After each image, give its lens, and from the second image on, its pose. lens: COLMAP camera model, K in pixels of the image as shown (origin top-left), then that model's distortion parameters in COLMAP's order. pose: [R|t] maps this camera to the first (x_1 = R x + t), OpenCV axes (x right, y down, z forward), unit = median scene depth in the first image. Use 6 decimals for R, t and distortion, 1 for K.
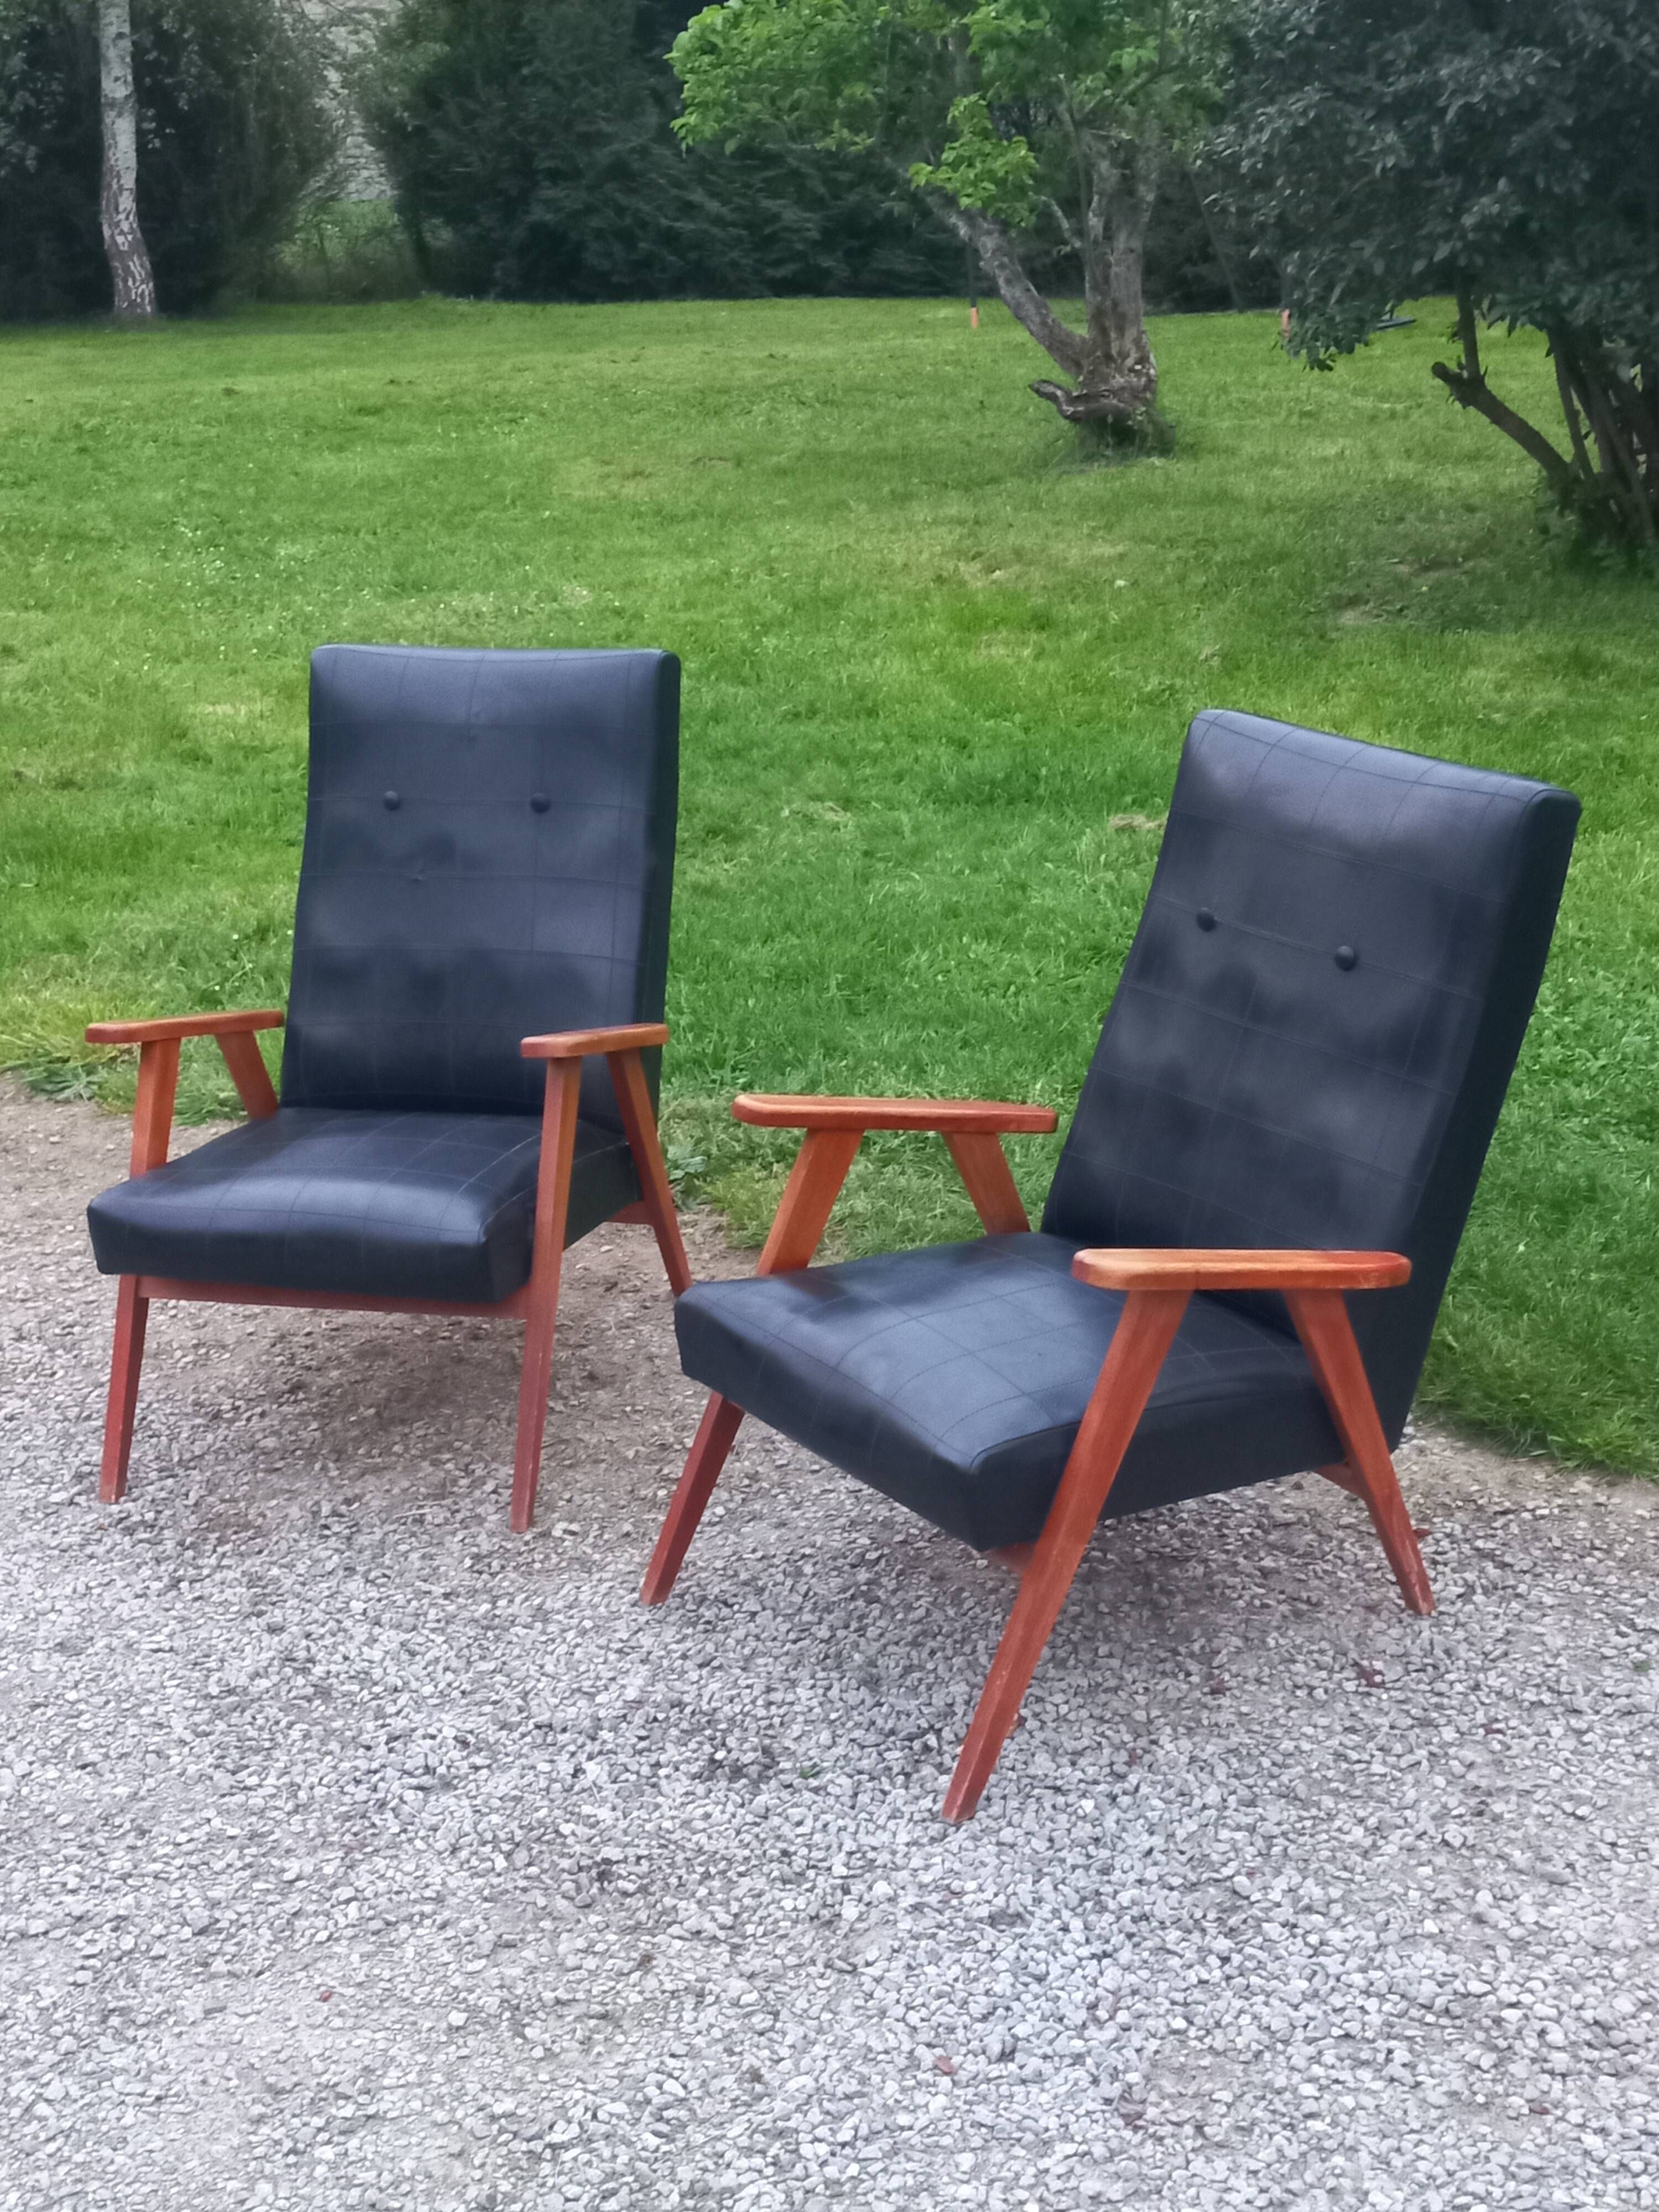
lens RADIAL K [[2946.9, 0, 827.1], [0, 2946.9, 1113.7], [0, 0, 1]] dist [0.099640, -0.130274]
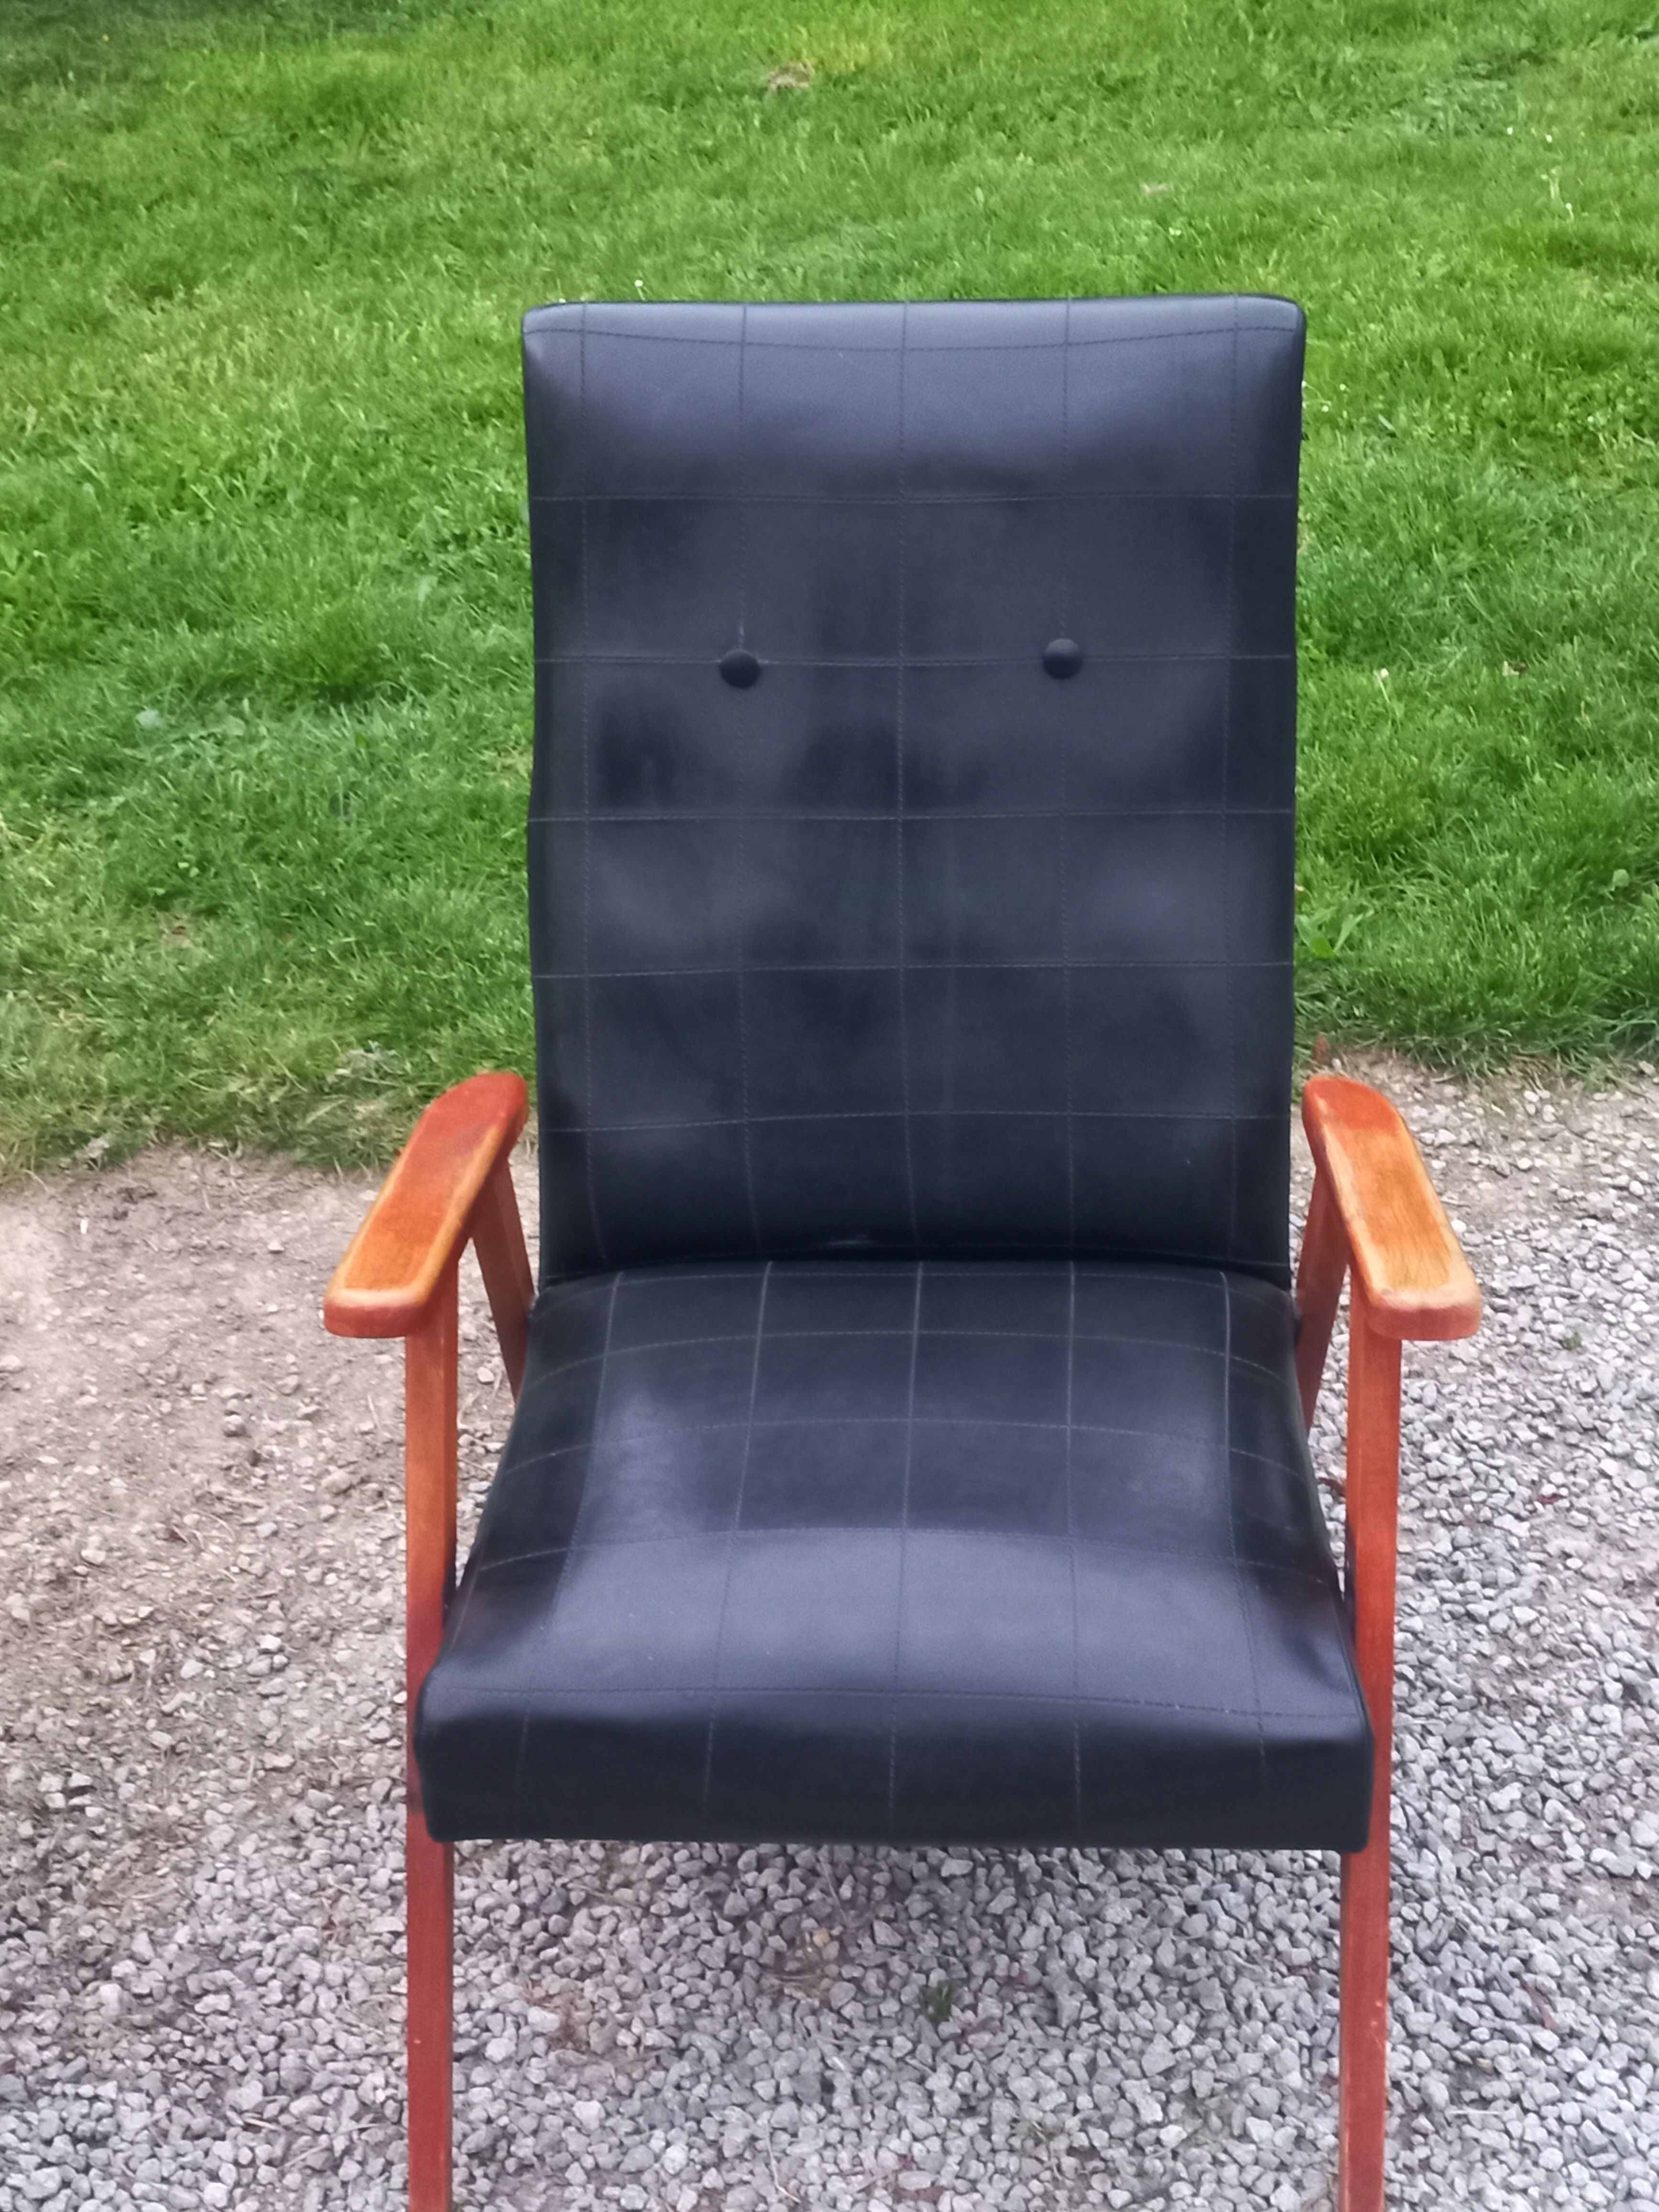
lens RADIAL K [[3157.2, 0, 827.8], [0, 3157.2, 1098.7], [0, 0, 1]] dist [0.099393, -0.120875]
pose [[0.741154, -0.324076, 0.587933, -0.303410], [0.220193, 0.944669, 0.243137, -0.106712], [-0.634197, -0.050743, 0.771505, 0.434588]]
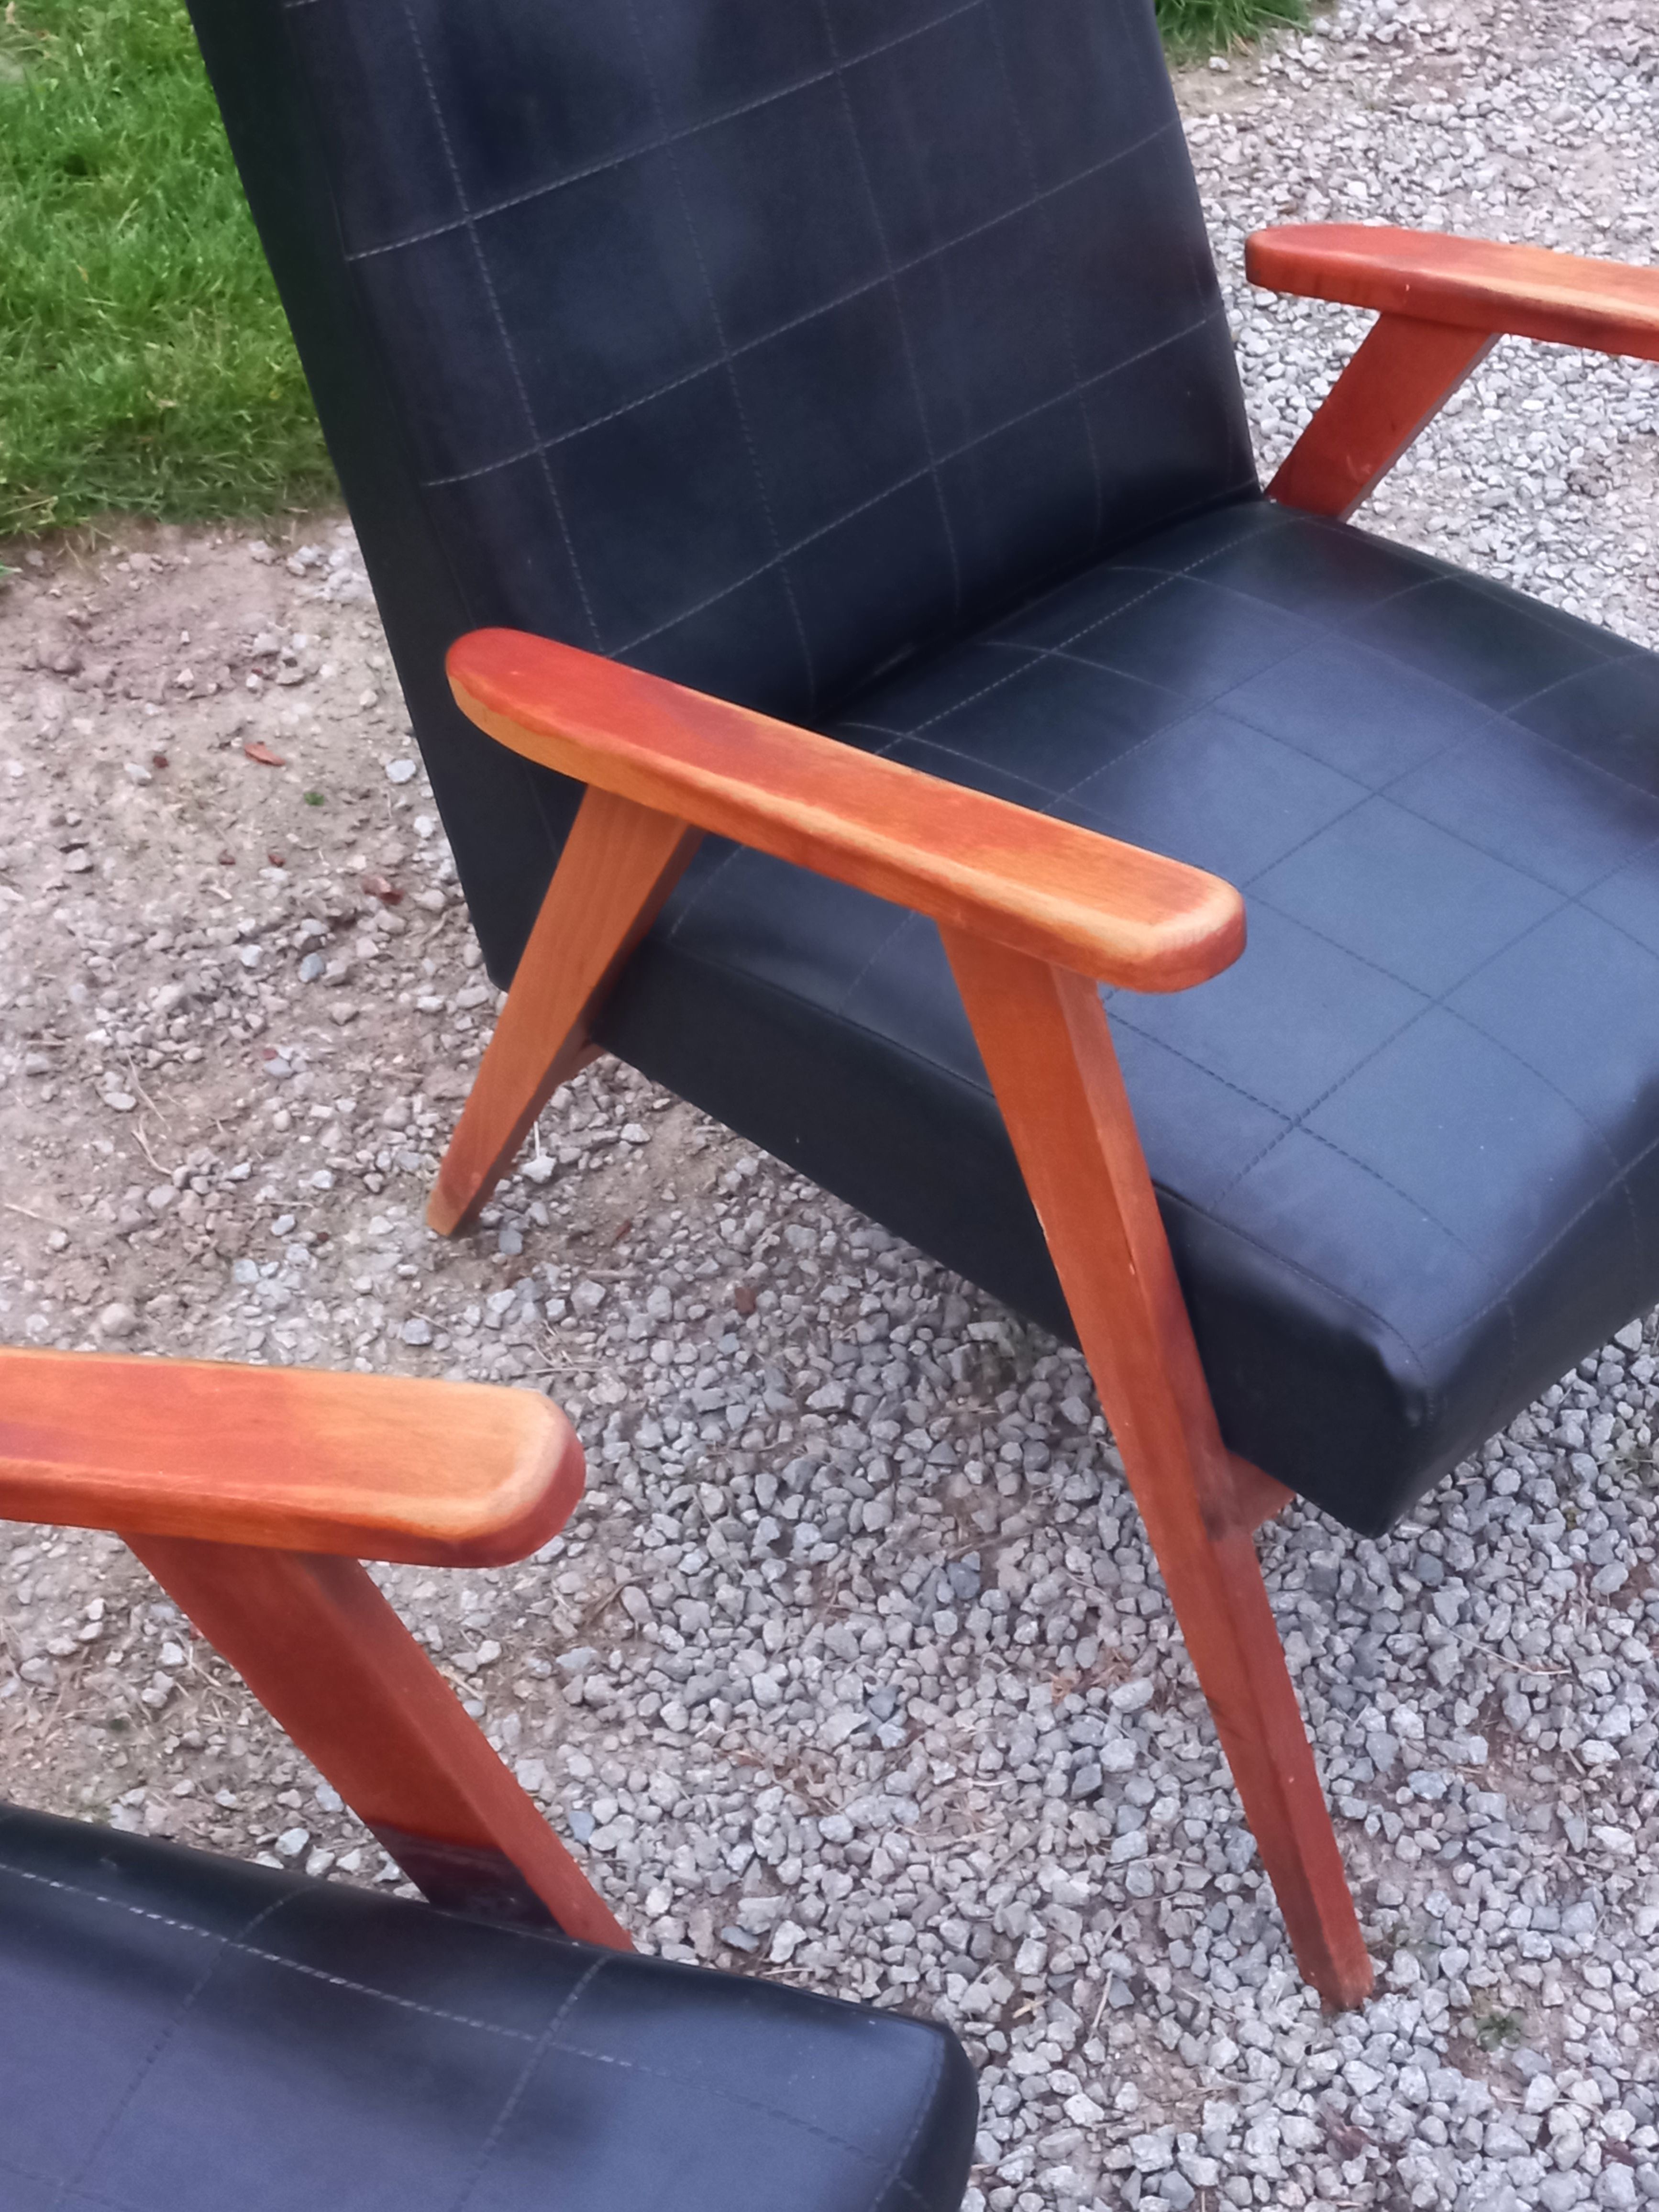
lens RADIAL K [[3157.2, 0, 827.8], [0, 3157.2, 1098.7], [0, 0, 1]] dist [0.099393, -0.120875]
pose [[0.025416, -0.672669, 0.739507, -0.337231], [0.308070, 0.709014, 0.634343, -0.183034], [-0.951024, 0.211698, 0.225249, 0.819607]]
